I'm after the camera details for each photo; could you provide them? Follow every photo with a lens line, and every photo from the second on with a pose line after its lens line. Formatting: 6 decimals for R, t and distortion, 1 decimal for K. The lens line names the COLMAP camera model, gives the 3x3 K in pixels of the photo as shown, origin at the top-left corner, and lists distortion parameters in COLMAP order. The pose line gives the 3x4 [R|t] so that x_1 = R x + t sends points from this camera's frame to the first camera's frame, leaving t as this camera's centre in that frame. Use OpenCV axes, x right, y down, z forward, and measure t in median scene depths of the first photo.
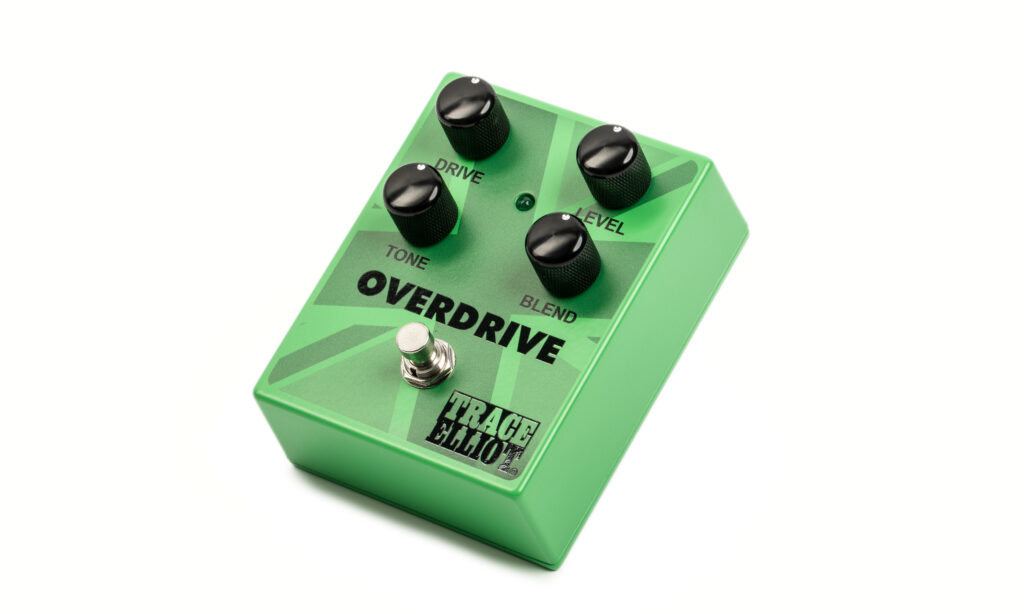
lens RADIAL K [[4373.2, 0, 510.2], [0, 4373.2, 117.7], [0, 0, 1]] dist [-0.054151, 3.649137]
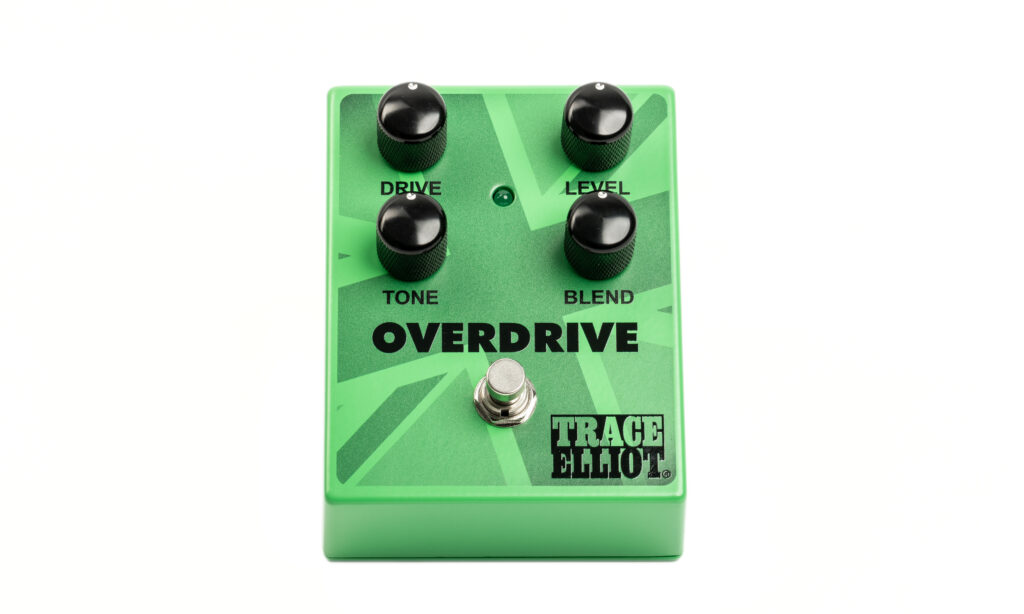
lens RADIAL K [[4373.2, 0, 510.2], [0, 4373.2, 117.7], [0, 0, 1]] dist [-0.054151, 3.649137]
pose [[0.822835, -0.321251, 0.468764, -0.423830], [0.284873, 0.946930, 0.148899, -0.133523], [-0.491721, 0.011019, 0.870683, 0.208949]]
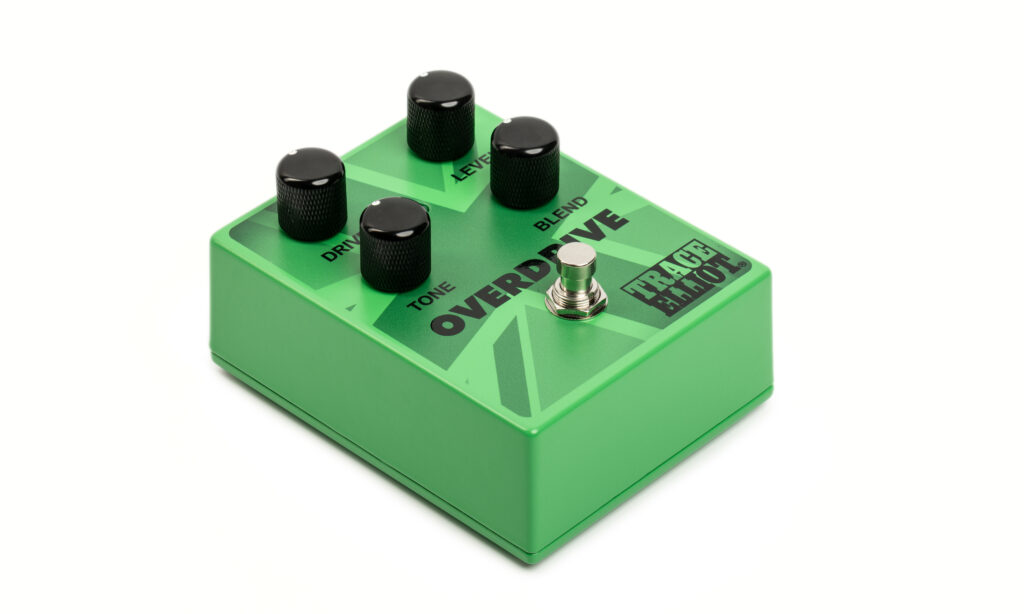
lens RADIAL K [[4373.2, 0, 510.2], [0, 4373.2, 117.7], [0, 0, 1]] dist [-0.054151, 3.649137]
pose [[0.225334, -0.326105, 0.918085, -0.840173], [0.776222, 0.629589, 0.033115, -0.008282], [-0.588816, 0.705176, 0.394998, 0.622811]]
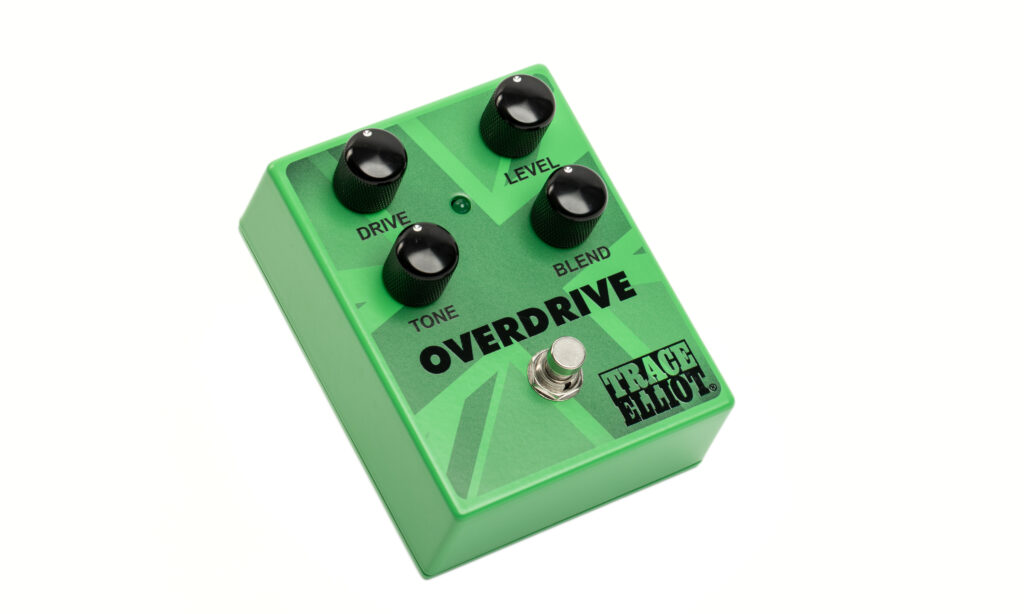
lens RADIAL K [[4373.2, 0, 510.2], [0, 4373.2, 117.7], [0, 0, 1]] dist [-0.054151, 3.649137]
pose [[0.418863, -0.532127, 0.735795, -0.714676], [0.485671, 0.815946, 0.313617, -0.303746], [-0.767253, 0.225992, 0.600209, 0.404330]]
